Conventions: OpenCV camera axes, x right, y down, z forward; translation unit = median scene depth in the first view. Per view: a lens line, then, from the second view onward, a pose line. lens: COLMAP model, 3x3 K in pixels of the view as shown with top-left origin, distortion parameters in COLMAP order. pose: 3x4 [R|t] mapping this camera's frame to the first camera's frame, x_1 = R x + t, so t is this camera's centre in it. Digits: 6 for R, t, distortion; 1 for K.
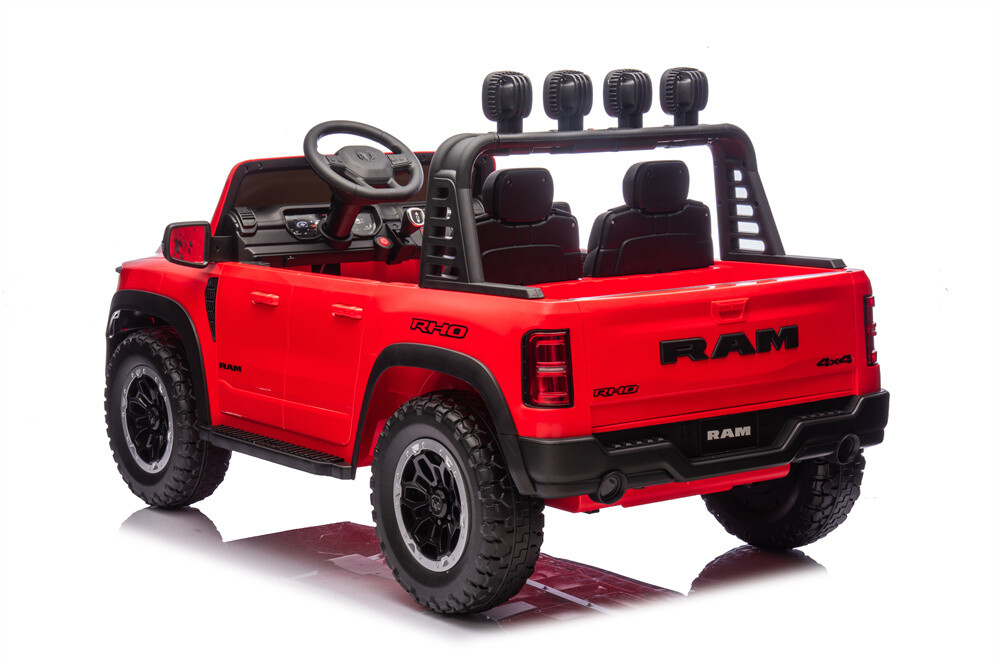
lens RADIAL K [[1821.6, 0, 497.0], [0, 1821.6, 343.2], [0, 0, 1]] dist [0.176623, 0.000000]
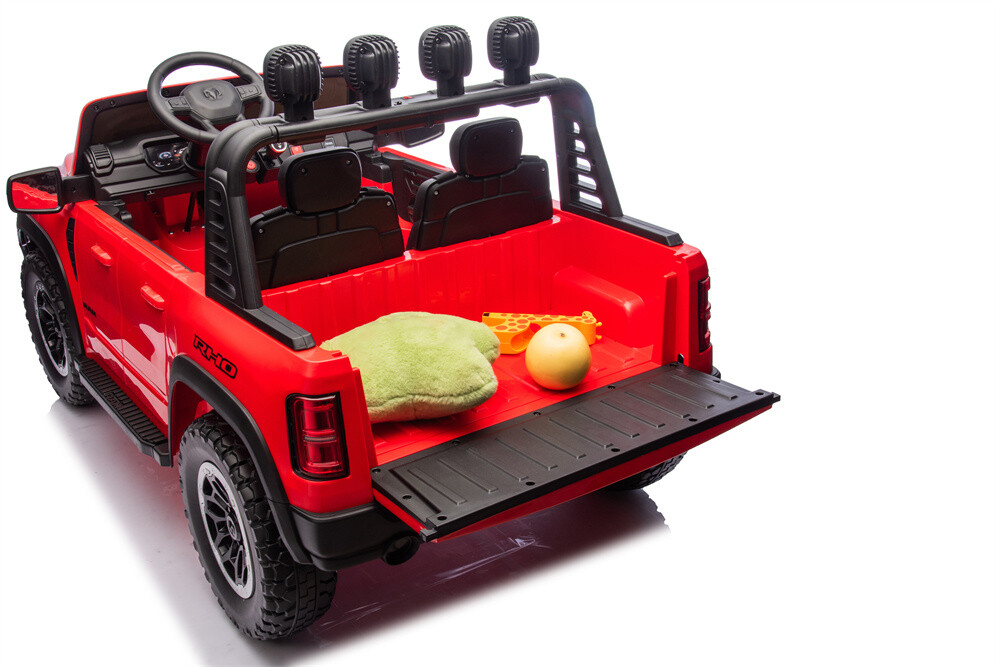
lens RADIAL K [[1045.3, 0, 470.0], [0, 1045.3, 337.3], [0, 0, 1]] dist [-0.002630, 0.000000]
pose [[0.999059, 0.000207, -0.043370, 0.102746], [0.011324, 0.964054, 0.265467, -0.135400], [0.041866, -0.265708, 0.963144, 0.457774]]
